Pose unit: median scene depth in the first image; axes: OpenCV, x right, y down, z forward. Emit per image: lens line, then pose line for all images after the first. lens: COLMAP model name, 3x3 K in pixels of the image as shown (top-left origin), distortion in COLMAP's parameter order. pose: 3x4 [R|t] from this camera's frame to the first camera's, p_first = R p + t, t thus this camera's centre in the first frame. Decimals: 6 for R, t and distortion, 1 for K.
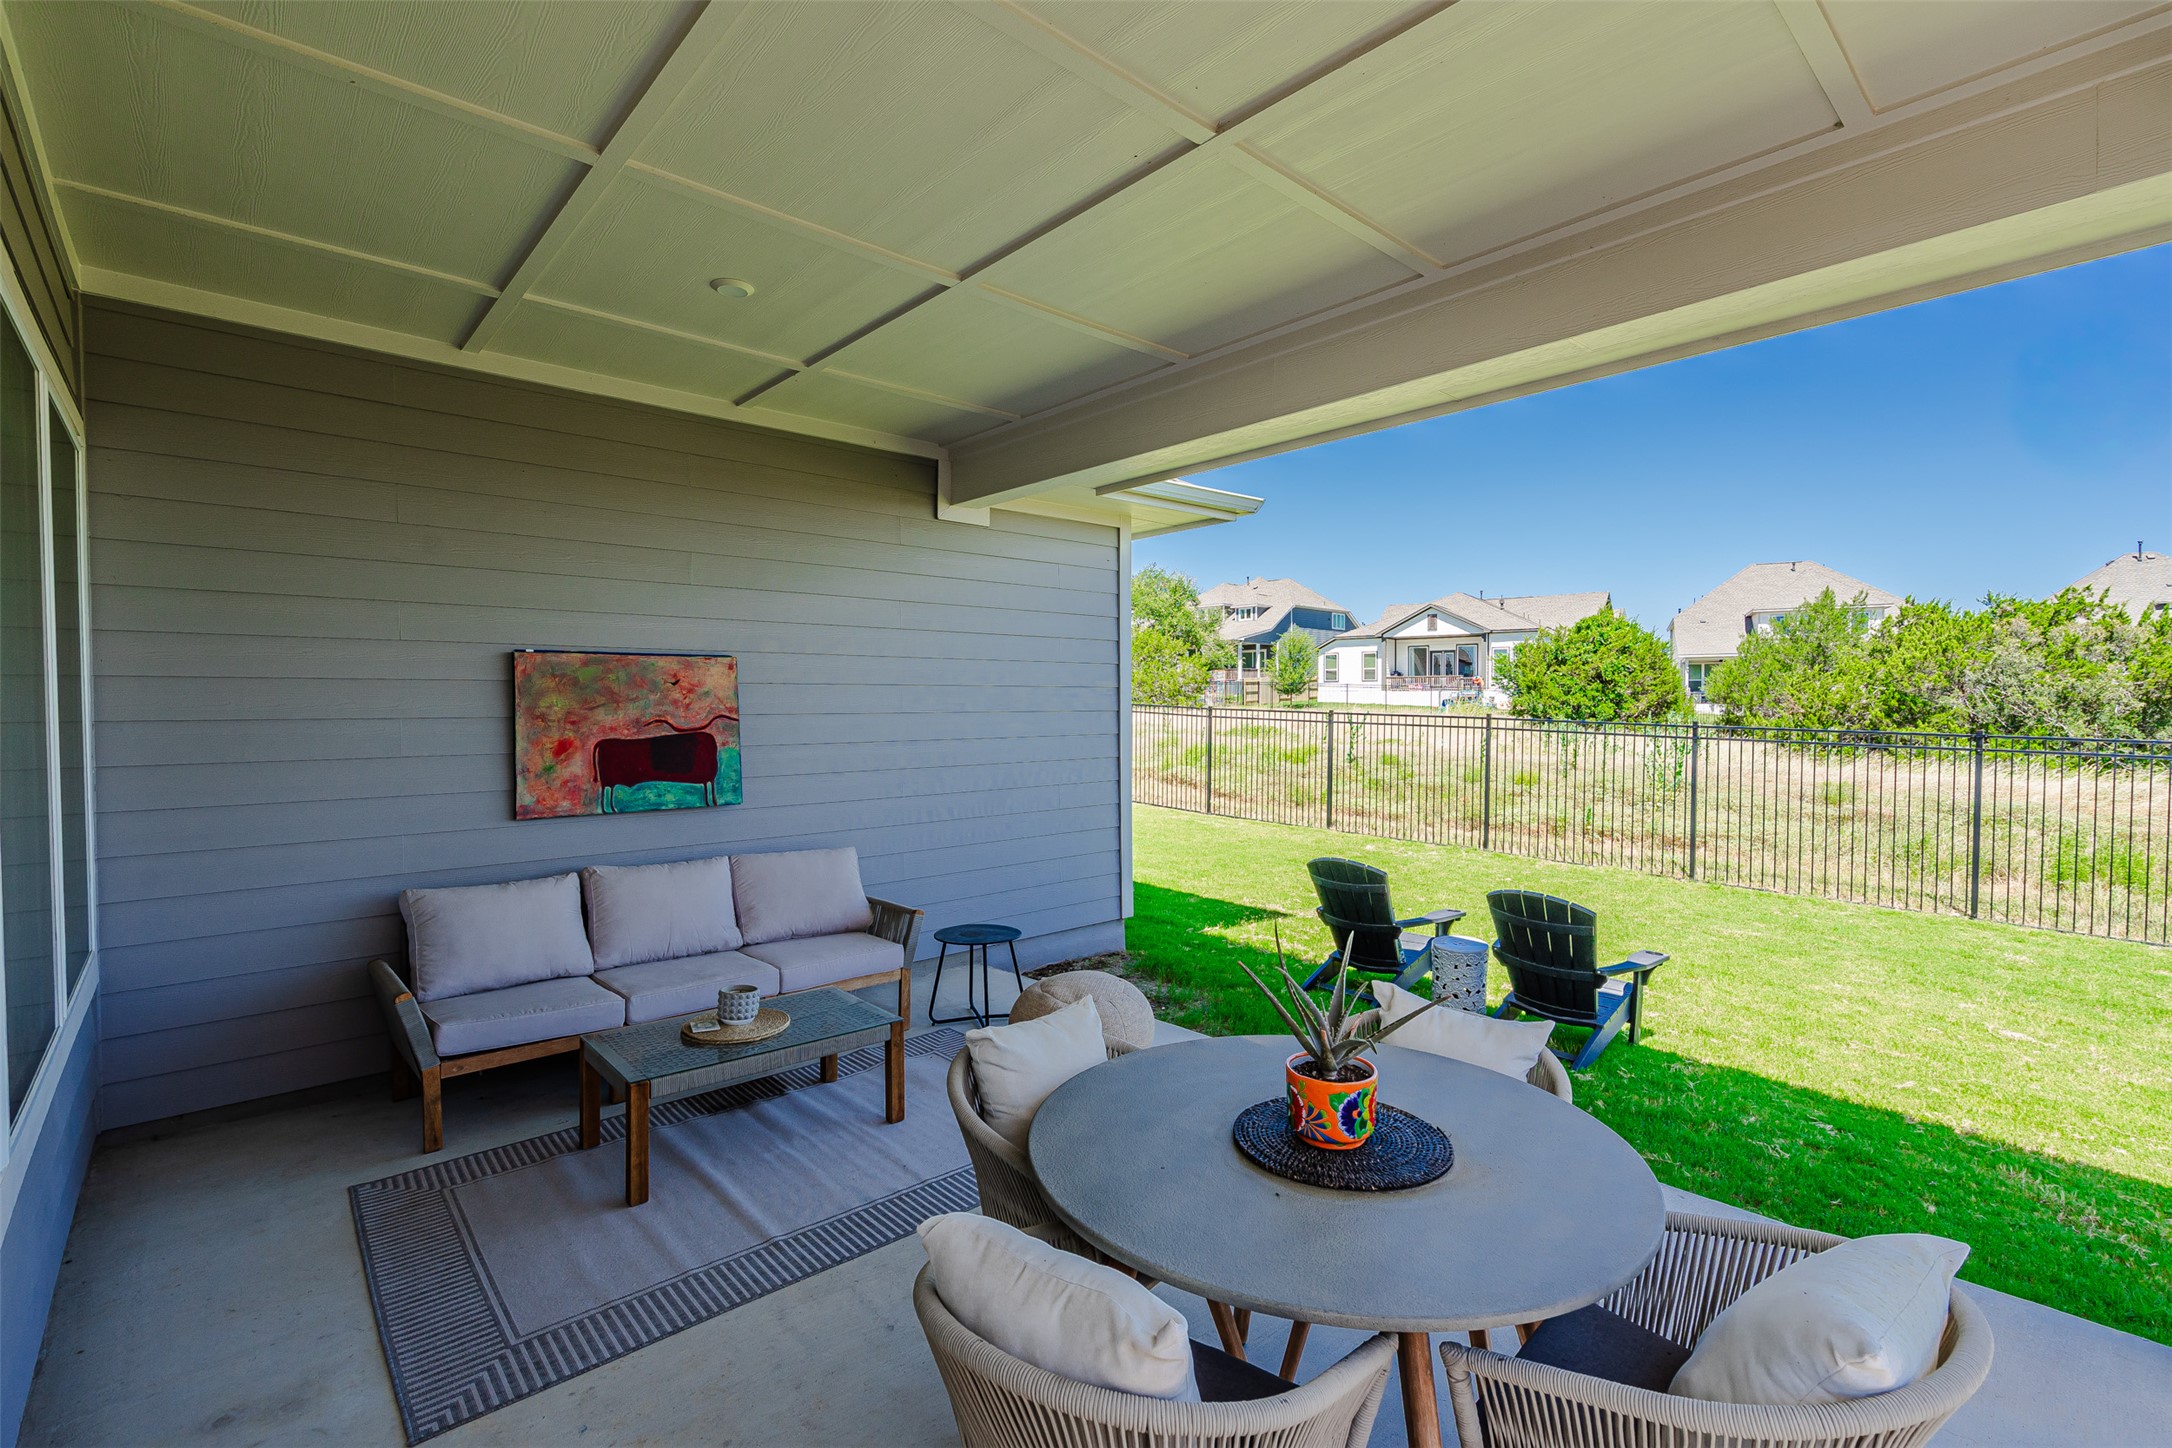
lens RADIAL K [[963.3, 0, 1086.0], [0, 963.3, 724.0], [0, 0, 1]] dist [-0.012089, 0.000278]
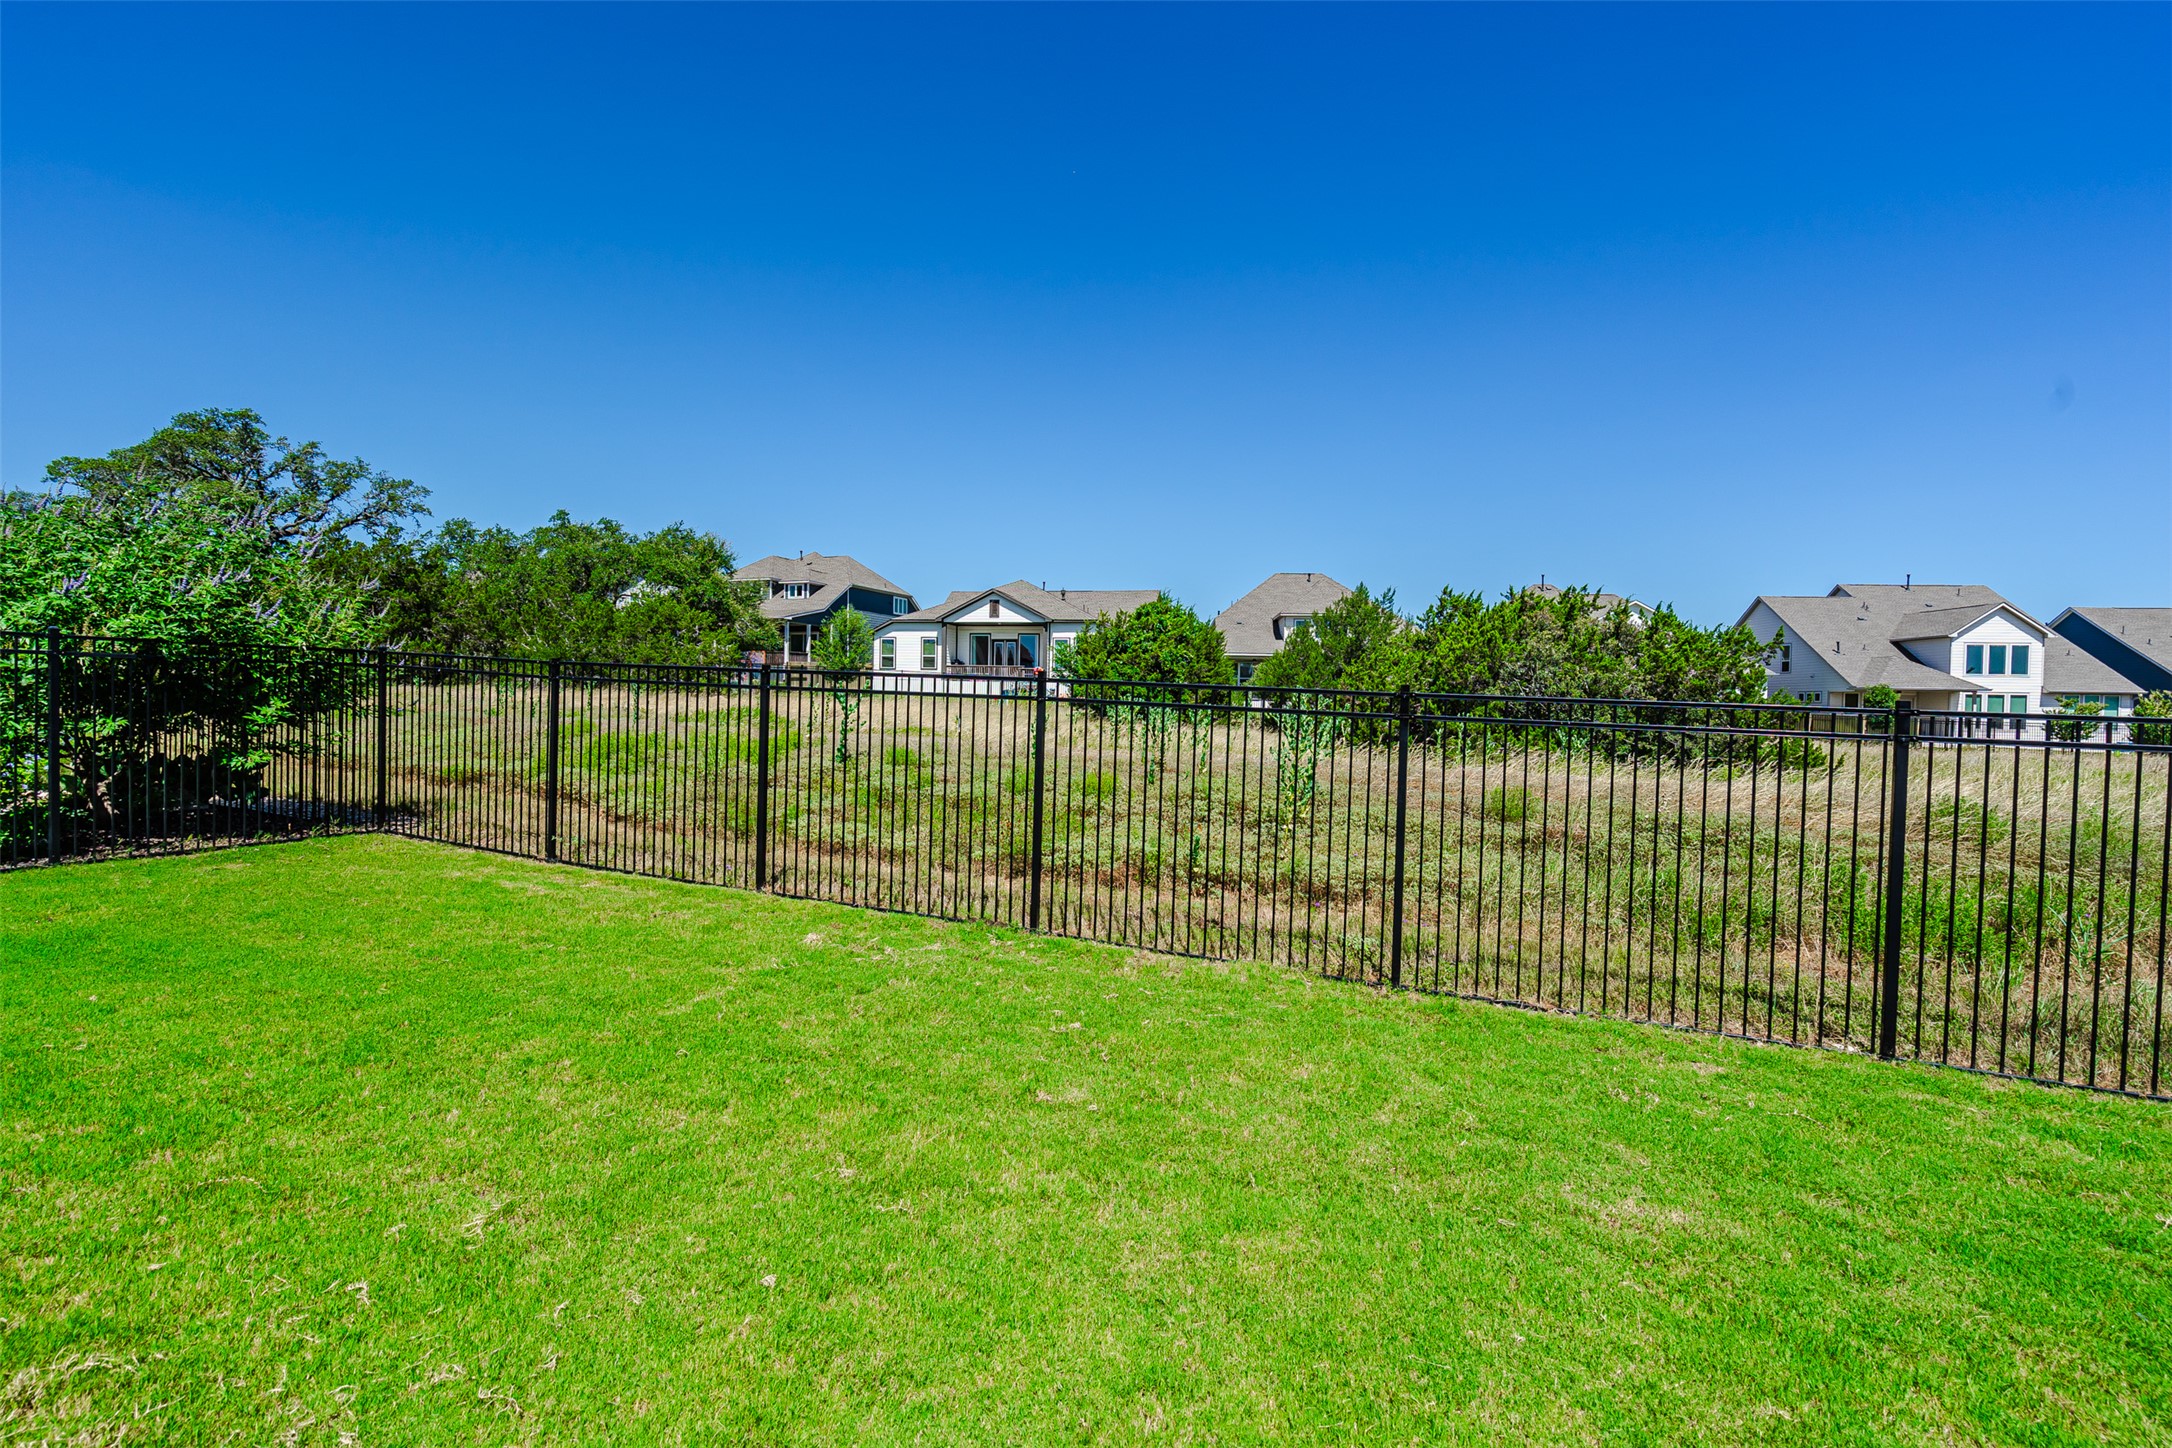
lens RADIAL K [[963.3, 0, 1086.0], [0, 963.3, 724.0], [0, 0, 1]] dist [-0.012089, 0.000278]
pose [[0.907358, 0.008616, 0.420271, 0.068368], [-0.010587, 0.999941, 0.002358, 0.005209], [-0.420226, -0.006589, 0.907396, 0.158762]]
